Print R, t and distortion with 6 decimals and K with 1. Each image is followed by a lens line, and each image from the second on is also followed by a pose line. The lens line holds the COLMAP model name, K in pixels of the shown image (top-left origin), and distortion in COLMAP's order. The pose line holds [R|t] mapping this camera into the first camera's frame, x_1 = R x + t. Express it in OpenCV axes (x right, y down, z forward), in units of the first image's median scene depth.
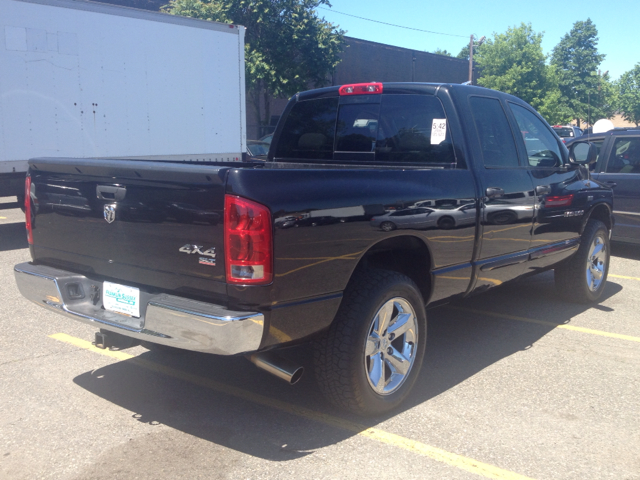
lens RADIAL K [[649.8, 0, 319.6], [0, 649.8, 254.4], [0, 0, 1]] dist [0.142320, -0.348529]
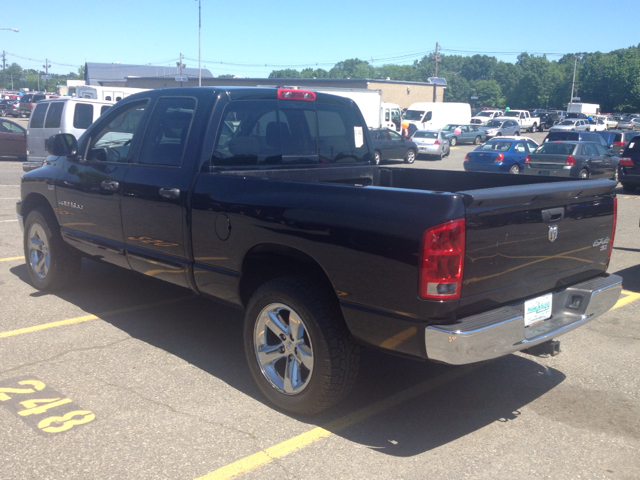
lens RADIAL K [[649.8, 0, 319.6], [0, 649.8, 254.4], [0, 0, 1]] dist [0.142320, -0.348529]
pose [[0.114847, -0.208296, 0.971300, -0.880990], [0.136957, 0.971752, 0.192199, -0.179704], [-0.983897, 0.110953, 0.140130, 0.756557]]
